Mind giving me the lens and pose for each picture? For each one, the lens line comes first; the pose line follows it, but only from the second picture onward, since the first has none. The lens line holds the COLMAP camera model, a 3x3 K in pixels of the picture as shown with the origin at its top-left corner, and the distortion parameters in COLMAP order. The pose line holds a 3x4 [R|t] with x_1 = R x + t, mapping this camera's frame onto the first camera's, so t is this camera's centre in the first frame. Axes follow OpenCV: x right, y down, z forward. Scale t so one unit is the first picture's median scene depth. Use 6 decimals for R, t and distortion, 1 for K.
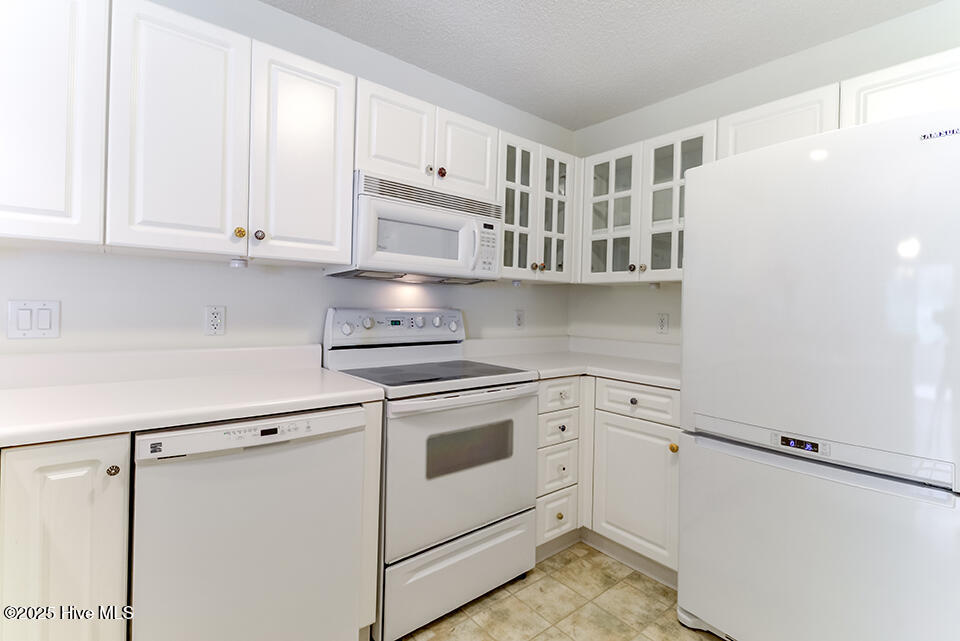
lens RADIAL K [[446.8, 0, 475.1], [0, 446.8, 305.8], [0, 0, 1]] dist [0.030271, -0.019312]
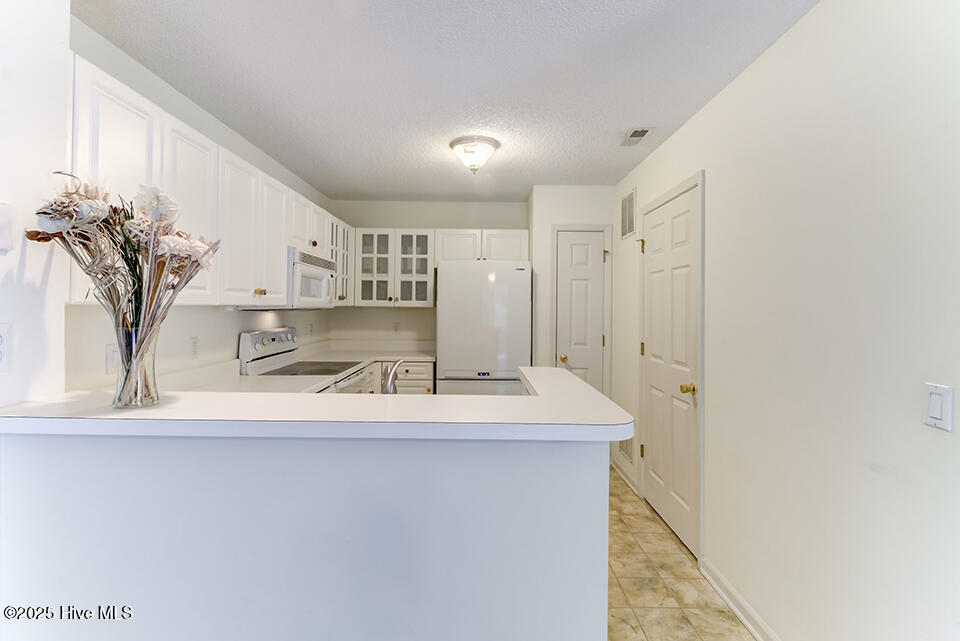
lens RADIAL K [[446.8, 0, 475.1], [0, 446.8, 305.8], [0, 0, 1]] dist [0.030271, -0.019312]
pose [[0.645734, -0.012915, 0.763453, -0.788230], [0.001838, 0.999880, 0.015360, -0.084574], [-0.763560, -0.008515, 0.645680, -0.400380]]
